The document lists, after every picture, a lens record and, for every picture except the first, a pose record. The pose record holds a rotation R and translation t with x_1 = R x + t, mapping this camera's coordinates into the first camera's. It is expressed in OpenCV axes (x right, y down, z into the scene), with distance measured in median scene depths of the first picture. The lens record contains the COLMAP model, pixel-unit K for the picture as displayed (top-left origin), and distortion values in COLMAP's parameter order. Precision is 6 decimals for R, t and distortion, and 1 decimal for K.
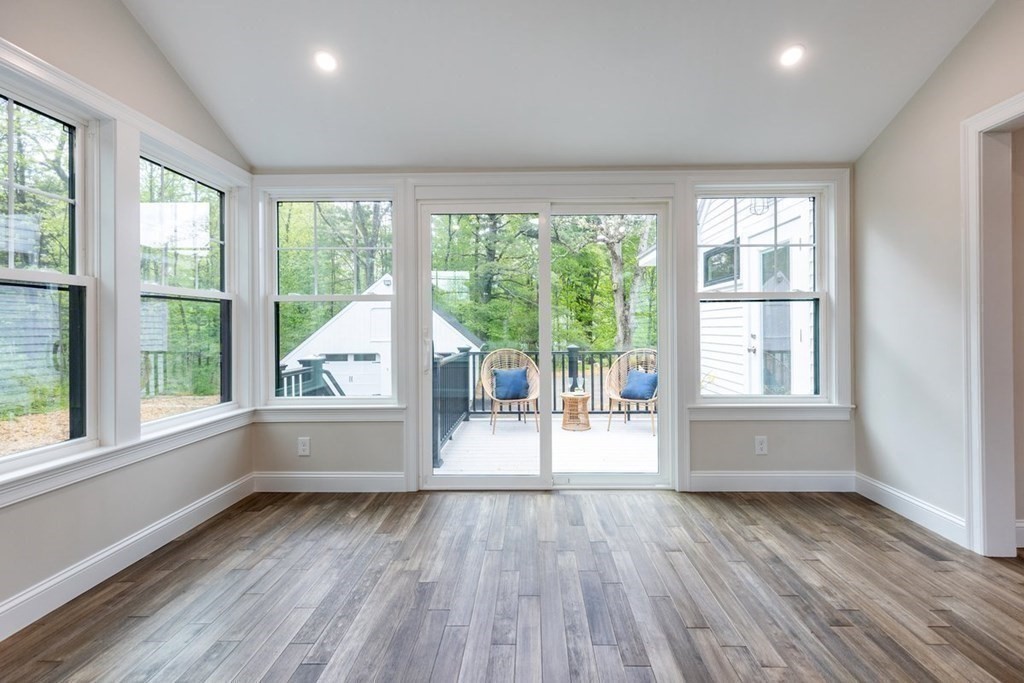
lens RADIAL K [[488.9, 0, 499.5], [0, 488.9, 326.1], [0, 0, 1]] dist [0.002272, 0.000083]
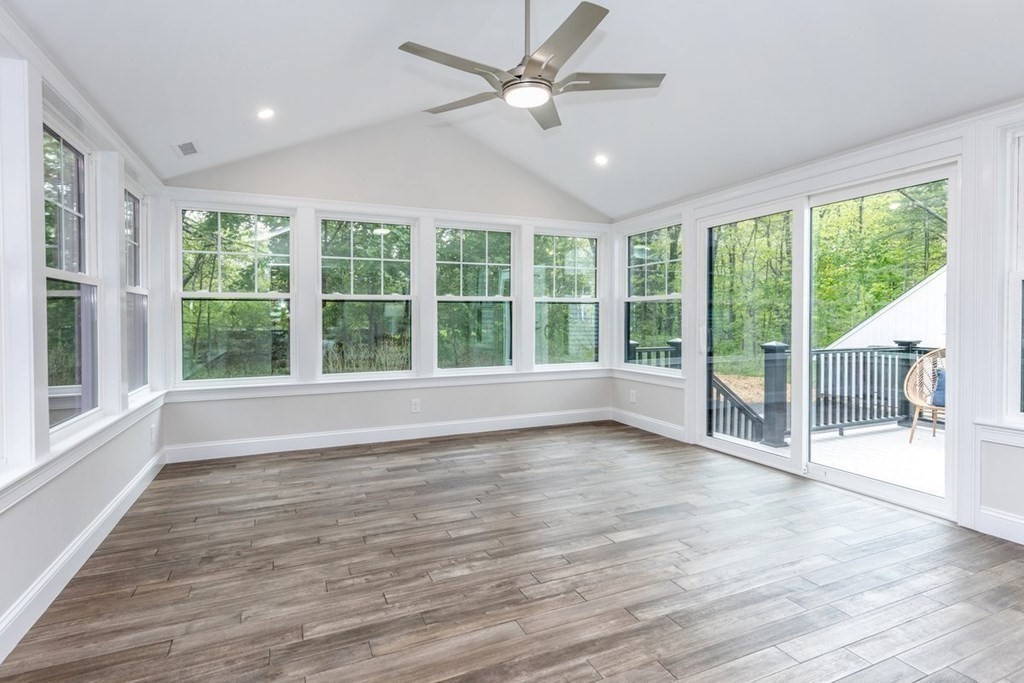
lens RADIAL K [[488.9, 0, 499.5], [0, 488.9, 326.1], [0, 0, 1]] dist [0.002272, 0.000083]
pose [[0.414903, 0.015320, -0.909737, 0.847659], [0.003871, 0.999819, 0.018602, -0.004312], [0.909858, -0.011240, 0.414768, -0.008365]]
